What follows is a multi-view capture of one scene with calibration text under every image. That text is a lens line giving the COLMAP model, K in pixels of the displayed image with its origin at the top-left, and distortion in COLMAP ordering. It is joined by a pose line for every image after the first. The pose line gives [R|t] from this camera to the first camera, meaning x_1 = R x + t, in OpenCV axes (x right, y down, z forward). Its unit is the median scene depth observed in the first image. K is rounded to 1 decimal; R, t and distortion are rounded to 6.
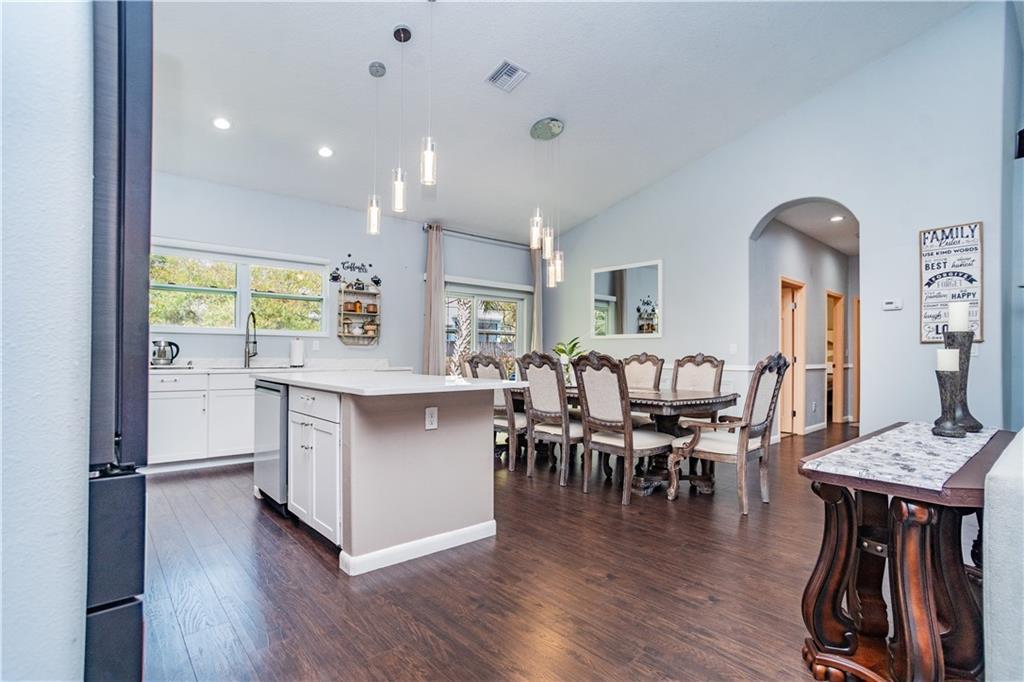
lens RADIAL K [[496.4, 0, 511.0], [0, 496.4, 347.0], [0, 0, 1]] dist [-0.036187, 0.002292]
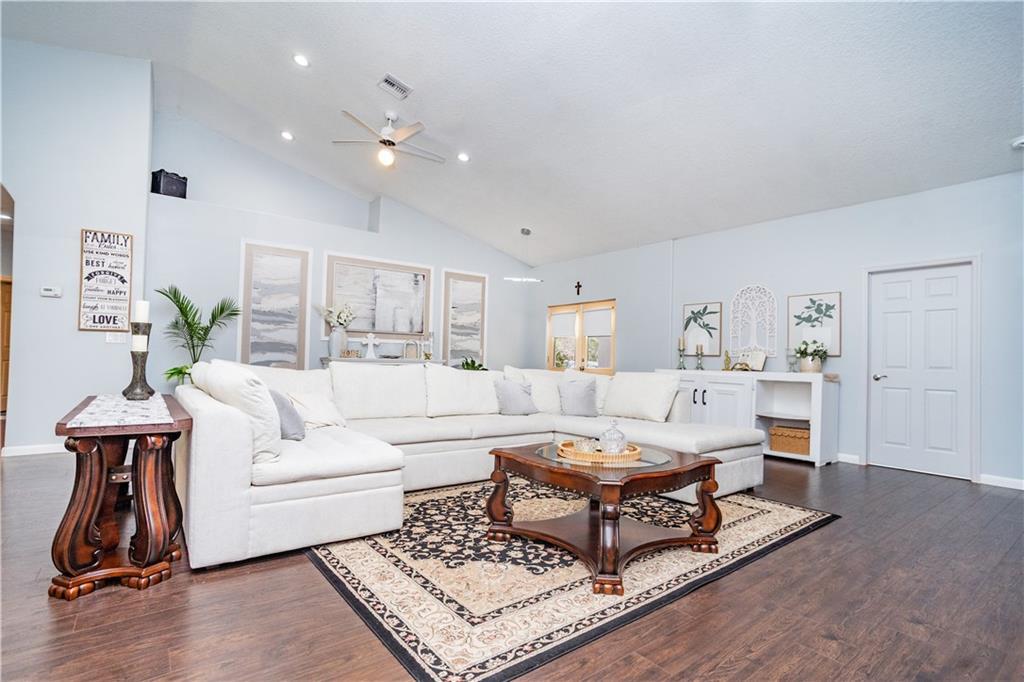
lens RADIAL K [[496.4, 0, 505.0], [0, 496.4, 347.0], [0, 0, 1]] dist [-0.036187, 0.002292]
pose [[0.069966, 0.017683, 0.997393, -0.196793], [-0.039989, 0.999089, -0.014908, 0.008473], [-0.996748, -0.038841, 0.070609, -0.059726]]
